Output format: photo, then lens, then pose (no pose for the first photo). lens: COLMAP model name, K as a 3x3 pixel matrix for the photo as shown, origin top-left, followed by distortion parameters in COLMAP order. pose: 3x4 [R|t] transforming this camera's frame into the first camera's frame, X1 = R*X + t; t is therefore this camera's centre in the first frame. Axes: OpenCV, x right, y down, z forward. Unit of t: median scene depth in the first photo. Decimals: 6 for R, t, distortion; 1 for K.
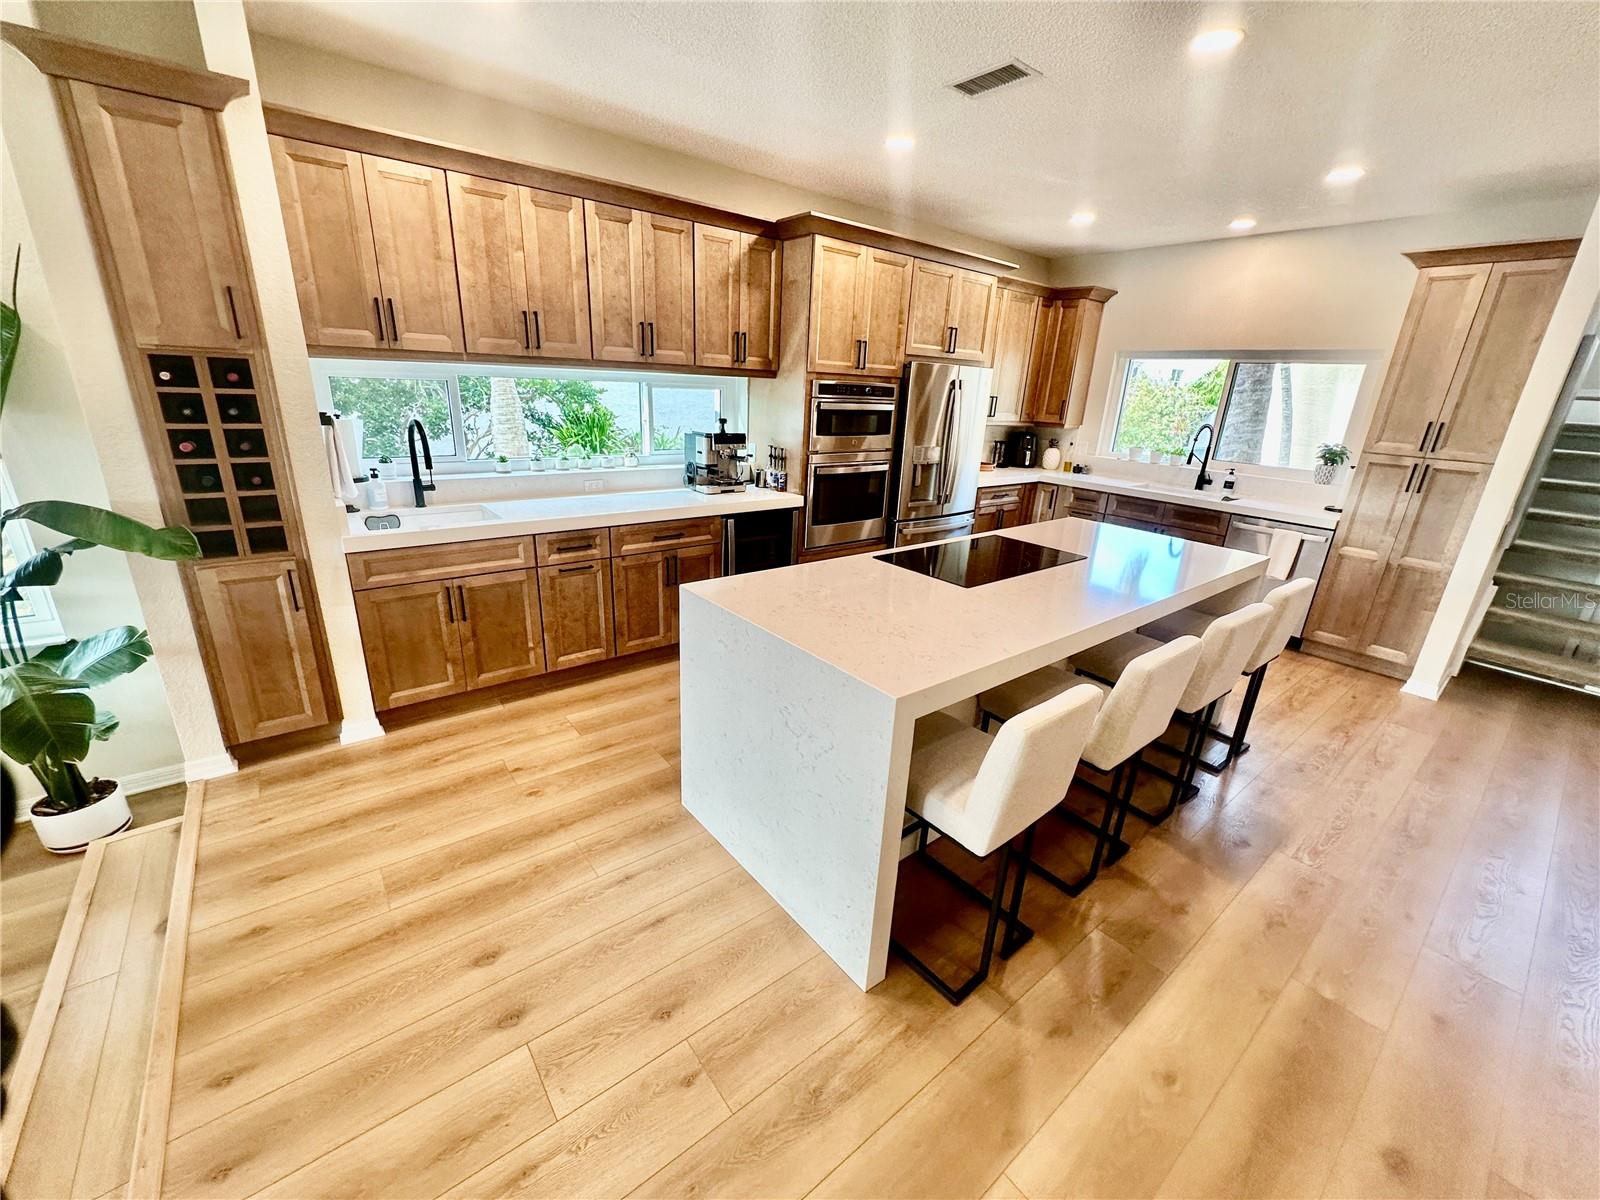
lens RADIAL K [[639.3, 0, 804.8], [0, 639.3, 601.7], [0, 0, 1]] dist [-0.005367, 0.000964]
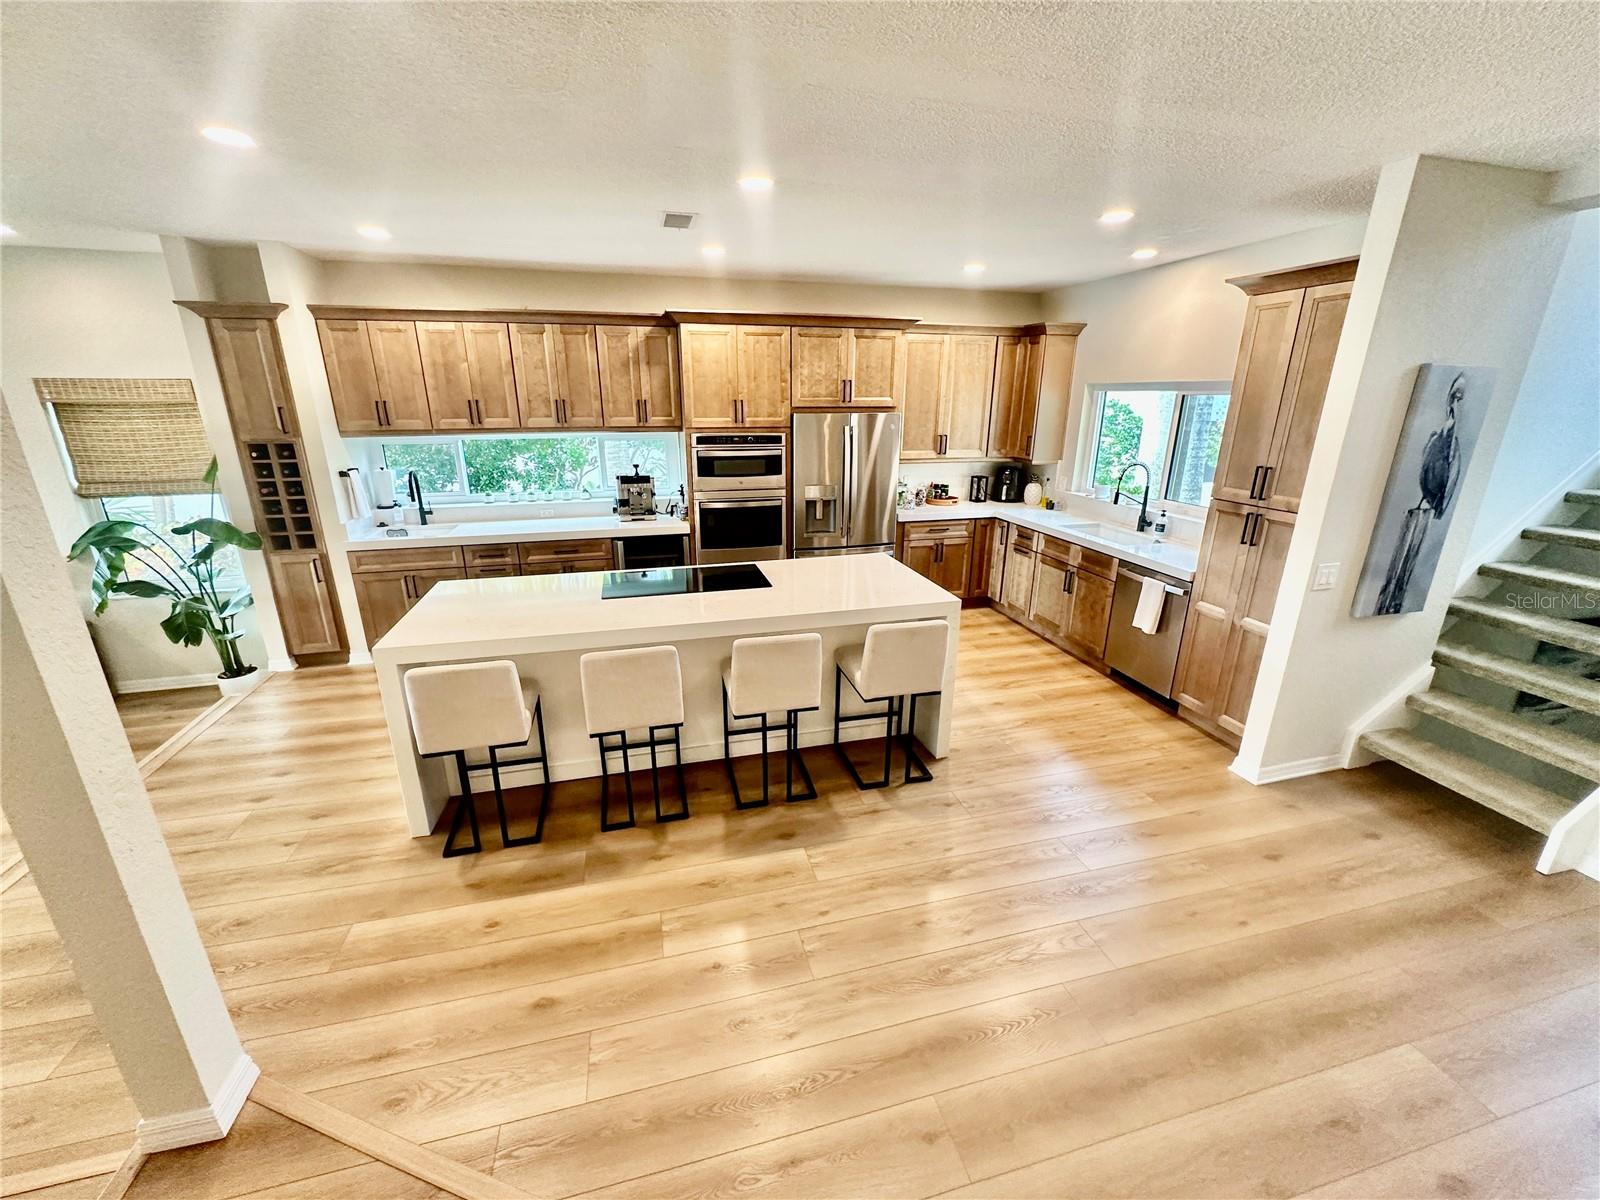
lens RADIAL K [[639.3, 0, 798.5], [0, 639.3, 600.7], [0, 0, 1]] dist [-0.005367, 0.000964]
pose [[0.912986, 0.081656, -0.399735, 0.858829], [-0.093648, 0.995550, -0.010526, -0.031180], [0.397097, 0.047045, 0.916570, -0.063028]]
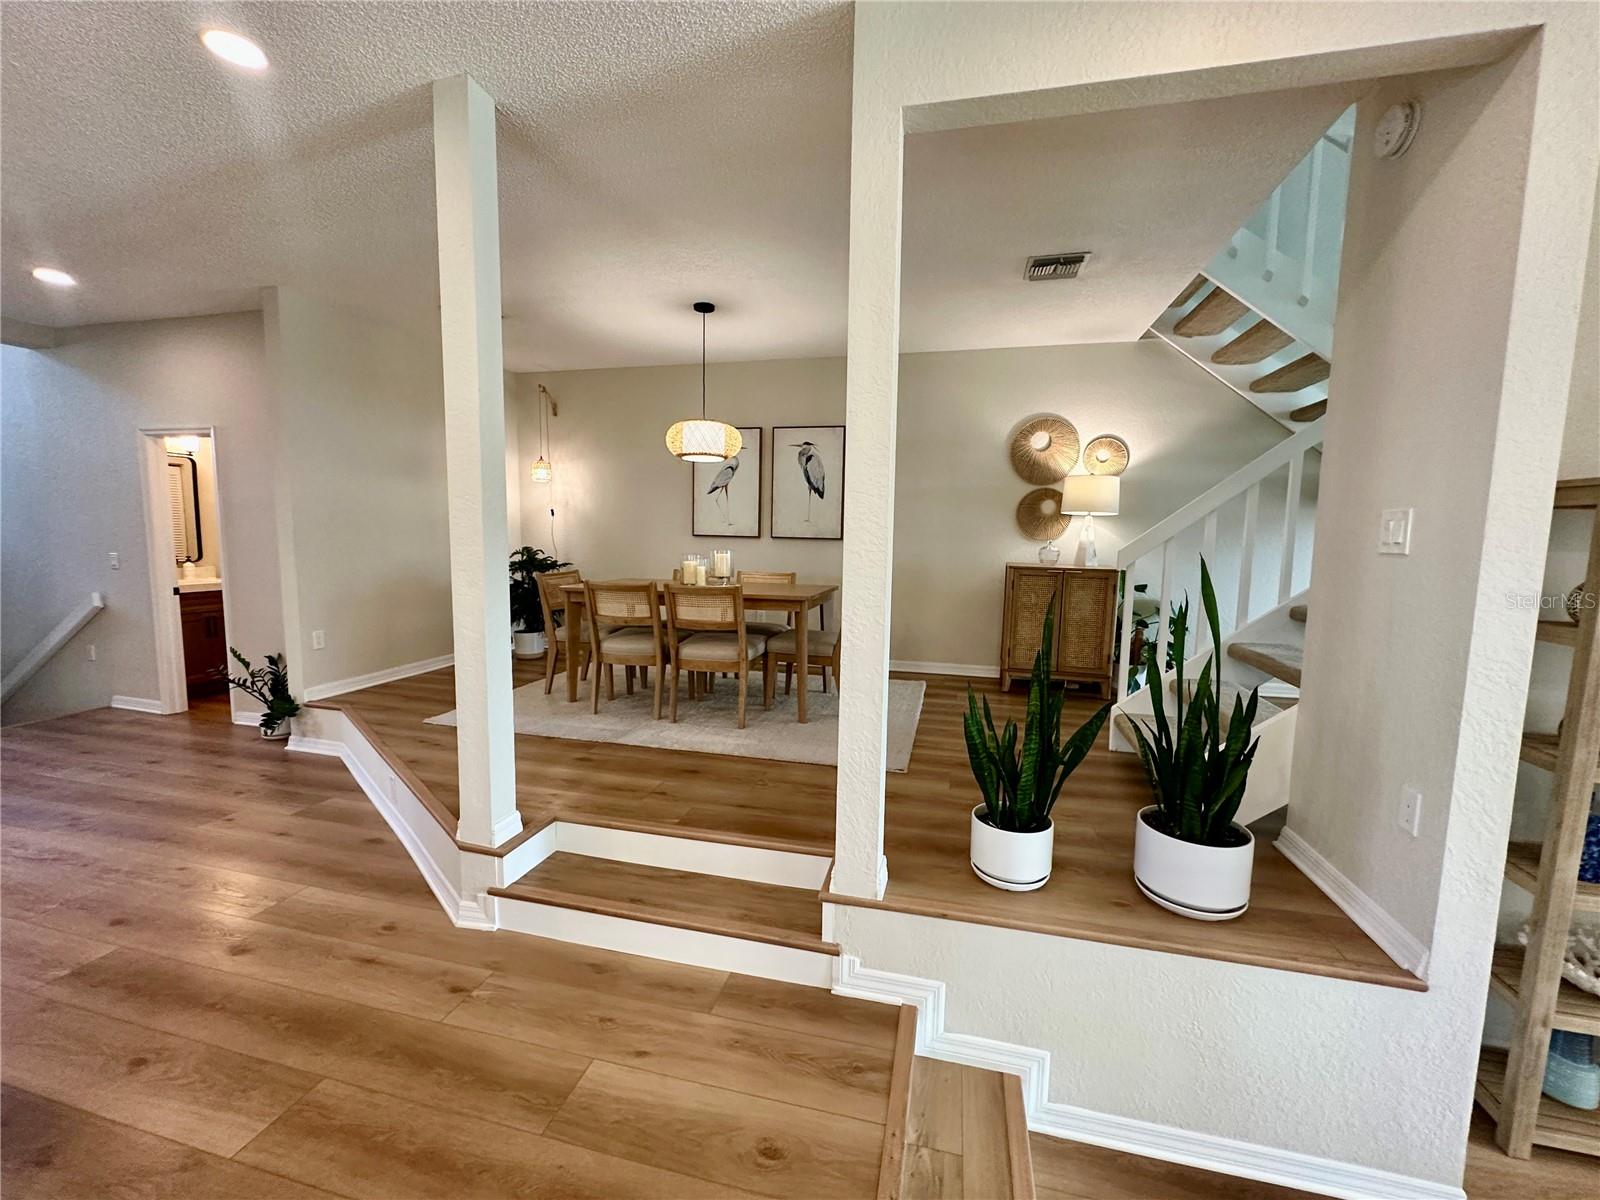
lens RADIAL K [[639.3, 0, 796.4], [0, 639.3, 596.2], [0, 0, 1]] dist [-0.005367, 0.000964]
pose [[-0.602261, -0.133807, 0.787006, -0.388553], [0.214364, 0.922537, 0.320894, -0.025005], [-0.768980, 0.361967, -0.526925, 0.218562]]
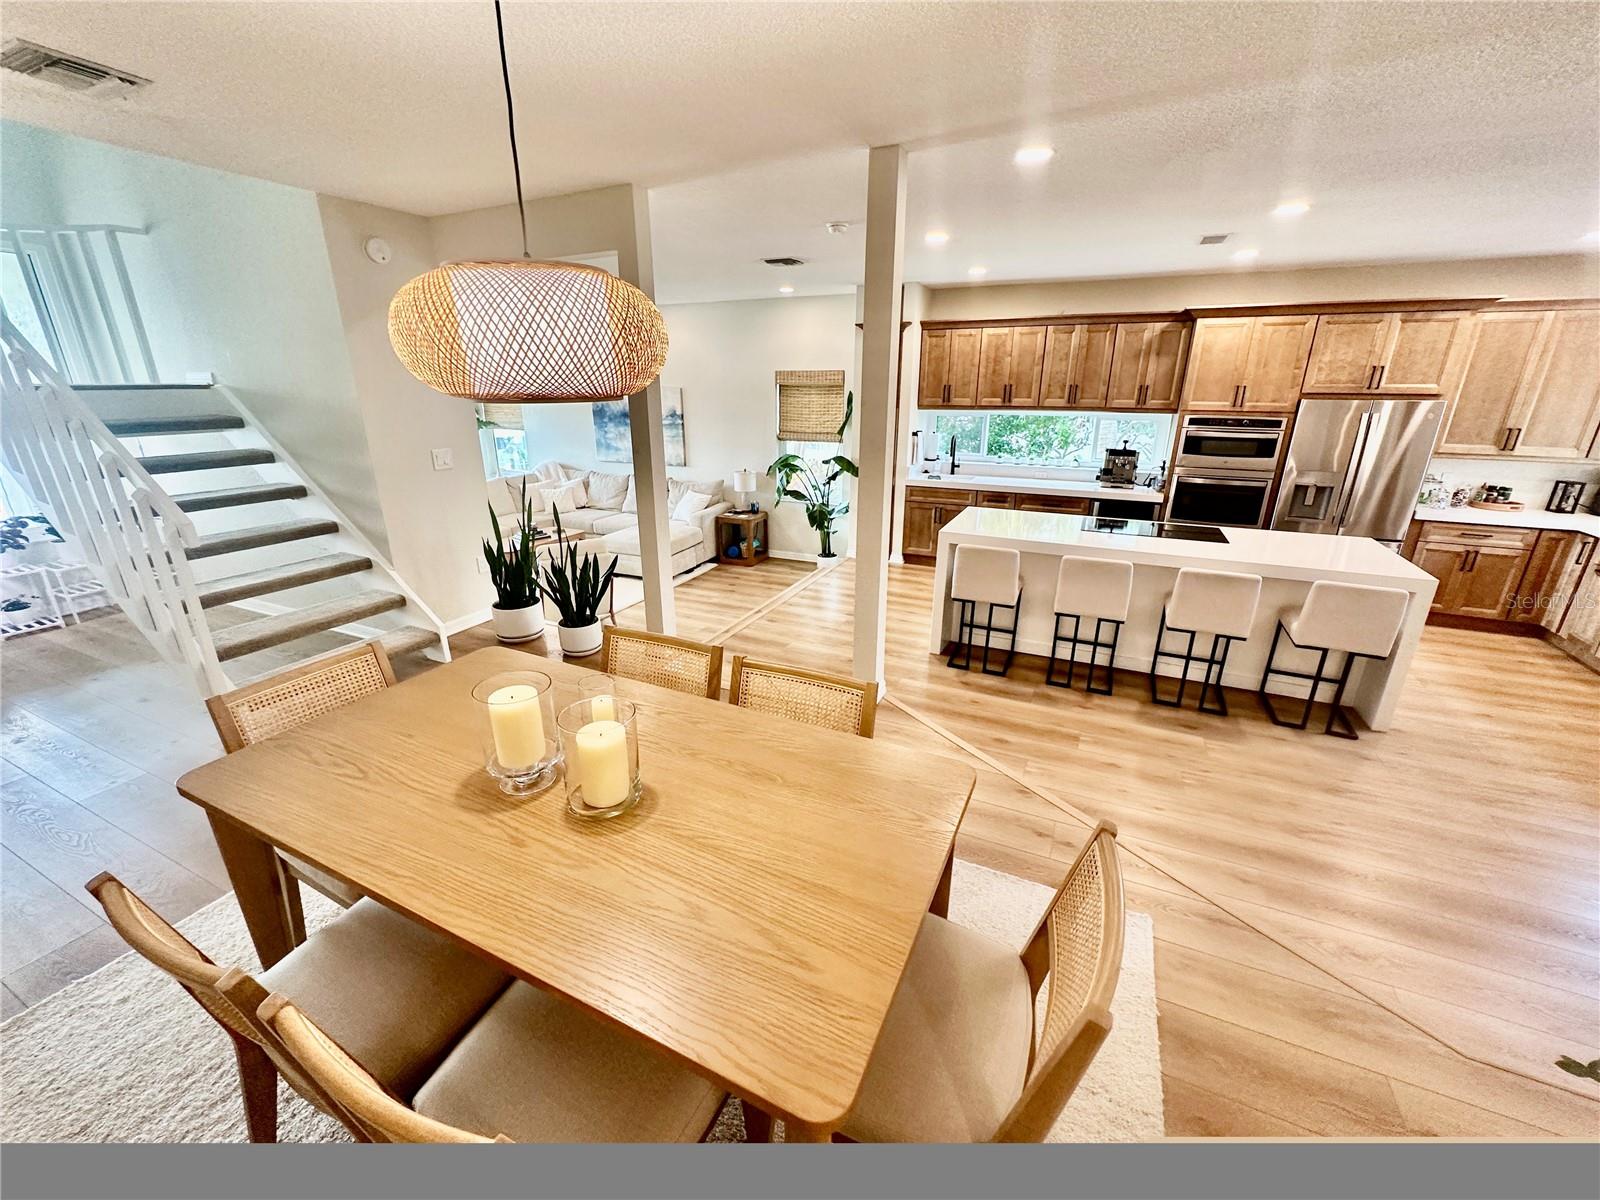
lens RADIAL K [[639.3, 0, 801.0], [0, 639.3, 600.6], [0, 0, 1]] dist [-0.005367, 0.000964]
pose [[0.443156, 0.248198, -0.861400, 1.129286], [-0.273064, 0.952617, 0.134000, 0.107466], [0.853844, 0.175835, 0.489932, -0.425100]]
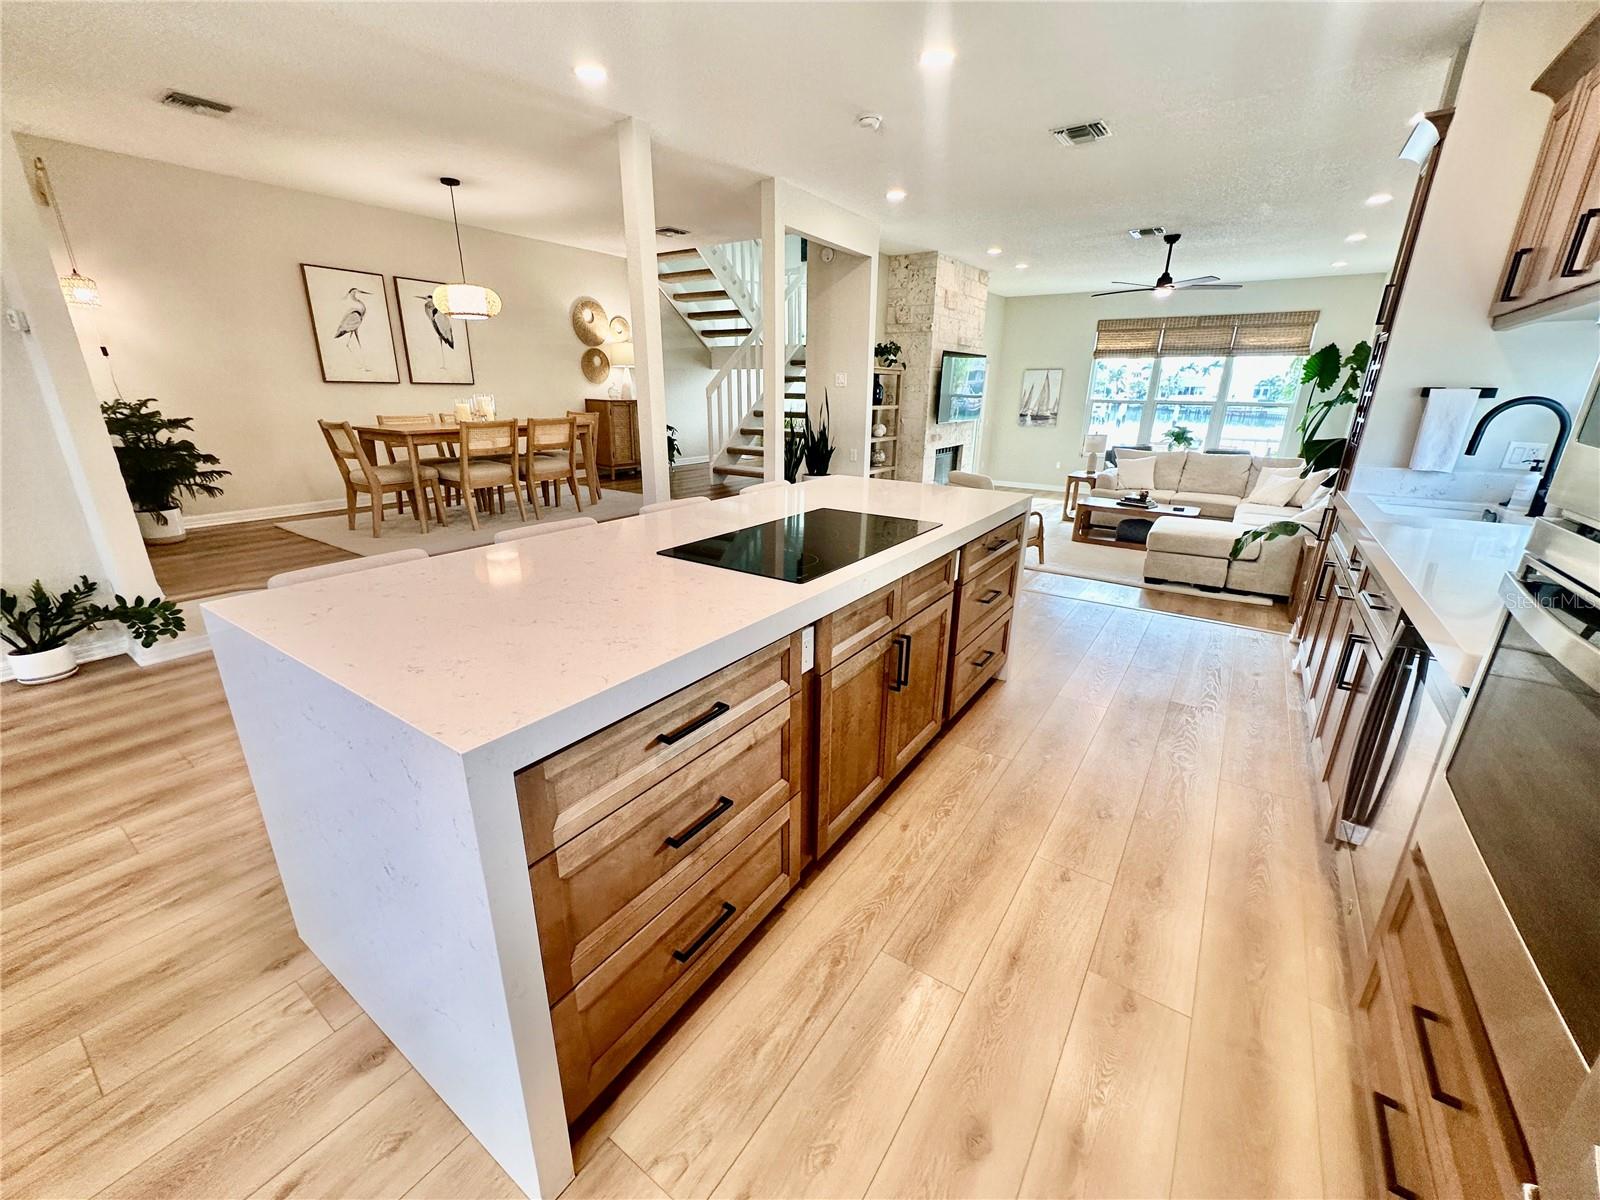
lens RADIAL K [[639.3, 0, 798.0], [0, 639.3, 596.8], [0, 0, 1]] dist [-0.005367, 0.000964]
pose [[-0.955938, 0.037109, -0.291214, 0.440152], [-0.144783, 0.803353, 0.577634, -0.368978], [0.255383, 0.594345, -0.762583, 1.368114]]
